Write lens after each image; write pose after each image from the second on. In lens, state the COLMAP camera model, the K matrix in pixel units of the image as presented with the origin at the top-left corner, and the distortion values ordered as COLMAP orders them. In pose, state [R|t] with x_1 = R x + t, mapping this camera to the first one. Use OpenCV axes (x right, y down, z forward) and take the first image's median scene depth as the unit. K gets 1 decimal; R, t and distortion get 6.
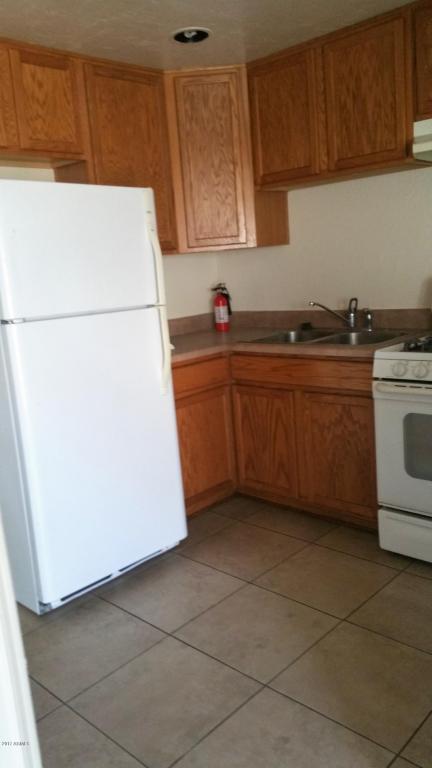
lens RADIAL K [[619.5, 0, 216.1], [0, 619.5, 381.2], [0, 0, 1]] dist [0.099342, -0.017275]
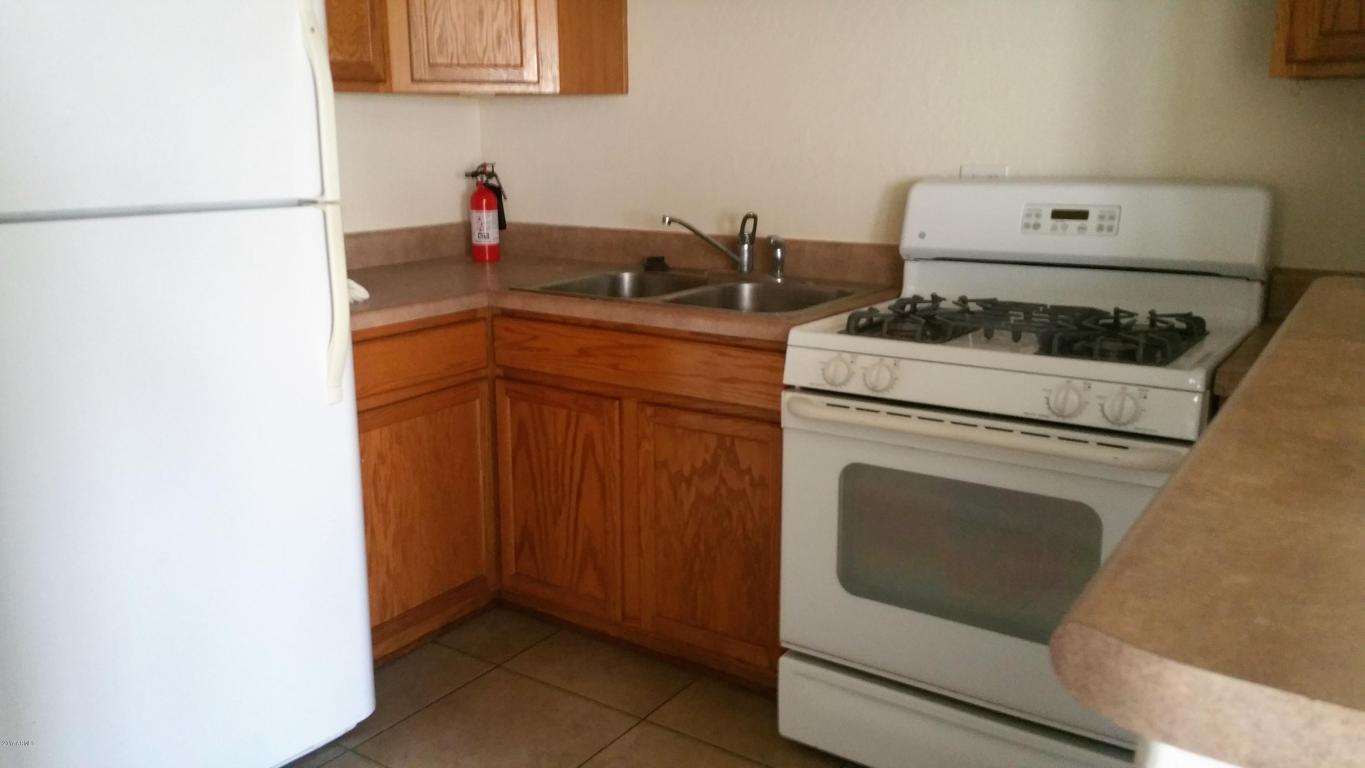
lens RADIAL K [[1101.1, 0, 684.0], [0, 1101.1, 377.0], [0, 0, 1]] dist [0.099342, -0.017275]
pose [[0.985209, 0.039513, 0.166740, 0.028612], [-0.044298, 0.998704, 0.025076, -0.024486], [-0.165533, -0.032091, 0.985682, 0.145522]]
